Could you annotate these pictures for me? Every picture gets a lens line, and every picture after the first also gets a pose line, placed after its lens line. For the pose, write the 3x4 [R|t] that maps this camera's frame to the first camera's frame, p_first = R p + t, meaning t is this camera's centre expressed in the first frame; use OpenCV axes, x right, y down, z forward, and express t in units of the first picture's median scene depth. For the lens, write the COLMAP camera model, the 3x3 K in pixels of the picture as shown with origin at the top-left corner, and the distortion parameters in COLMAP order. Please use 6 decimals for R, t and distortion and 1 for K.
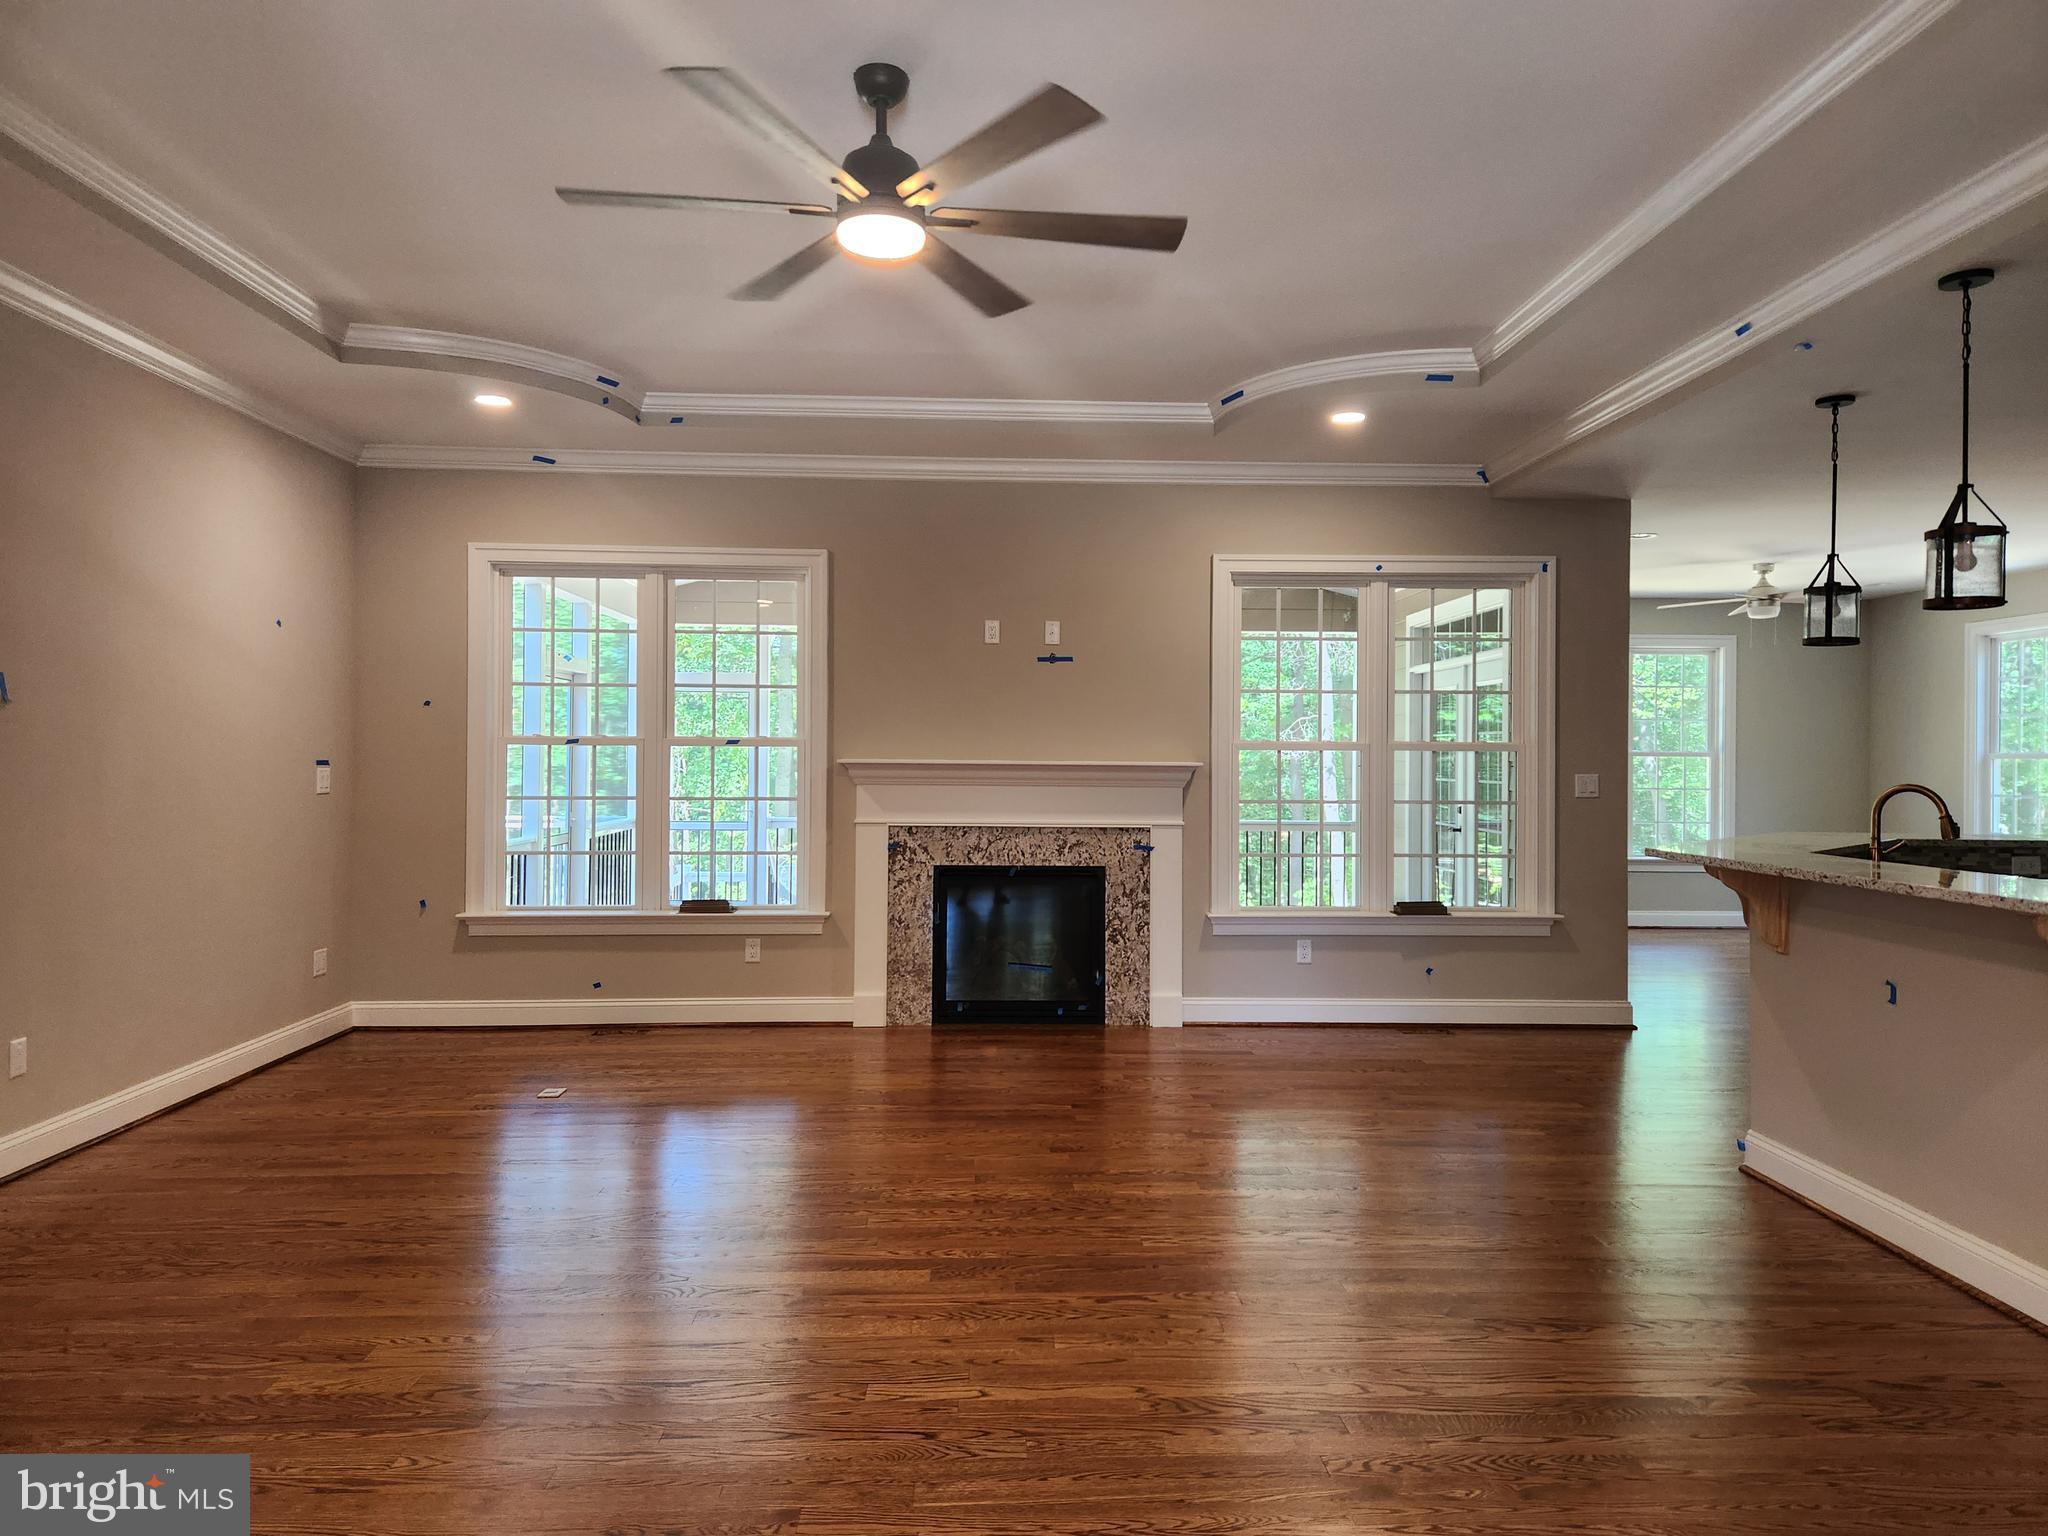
lens RADIAL K [[1390.0, 0, 1032.5], [0, 1390.0, 806.6], [0, 0, 1]] dist [0.050028, -0.000845]
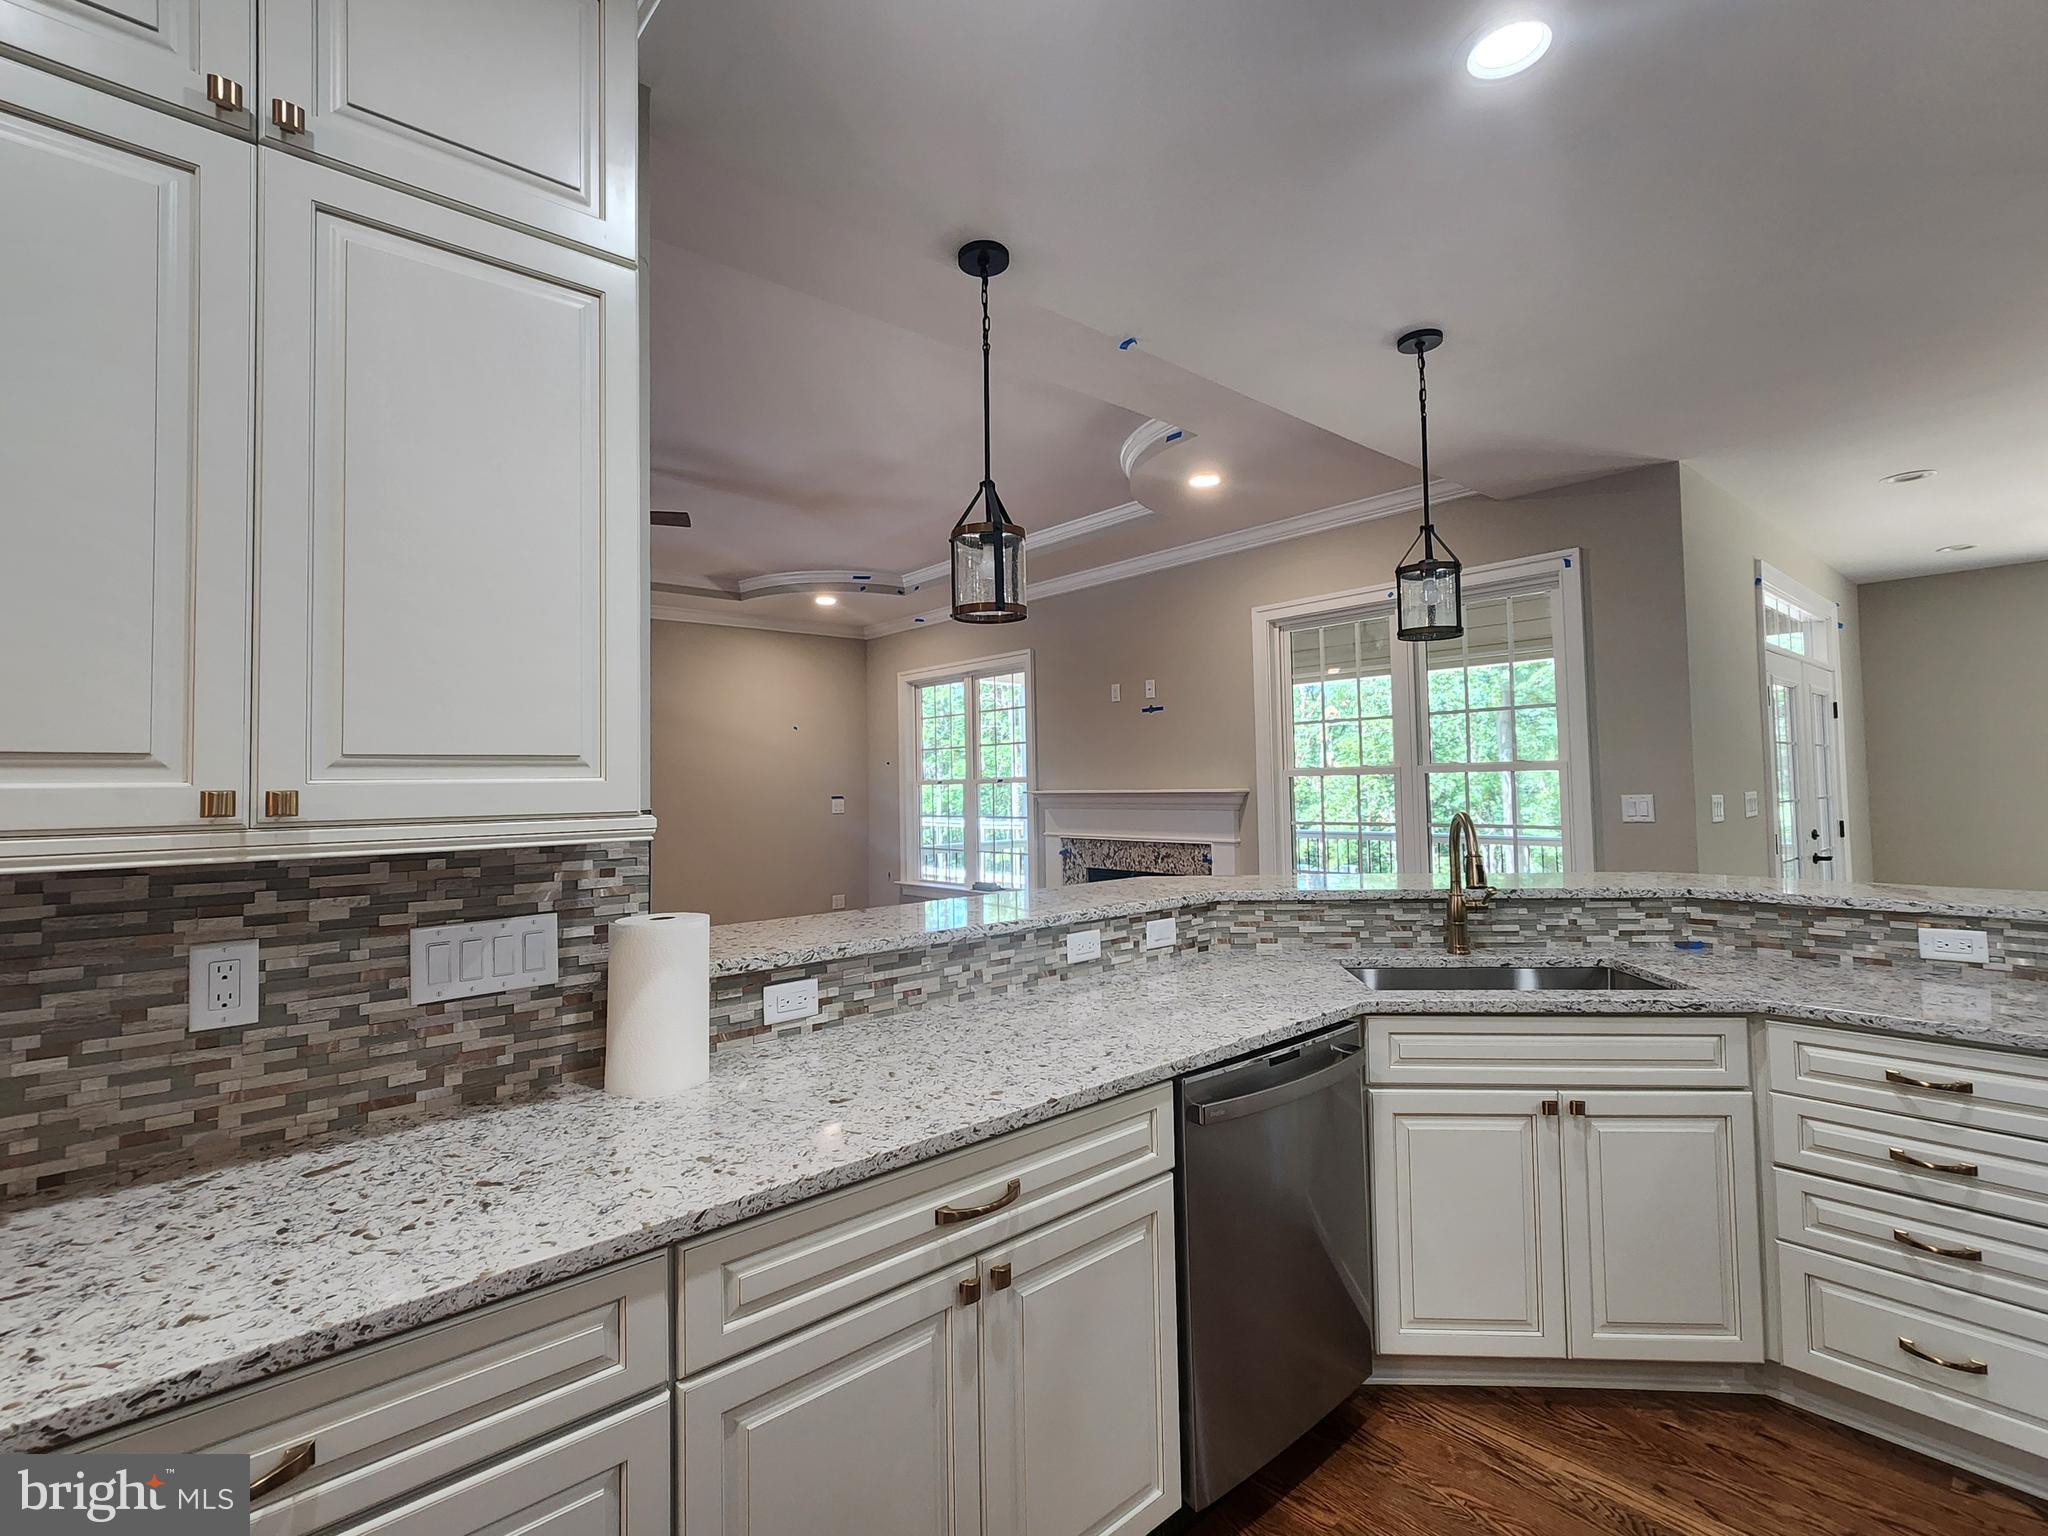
lens RADIAL K [[950.3, 0, 1017.0], [0, 950.3, 748.5], [0, 0, 1]] dist [0.001543, -0.001104]
pose [[0.625189, -0.049639, -0.778893, 0.617476], [-0.005996, 0.997640, -0.068392, -0.009906], [0.780450, 0.047428, 0.623416, 0.361819]]
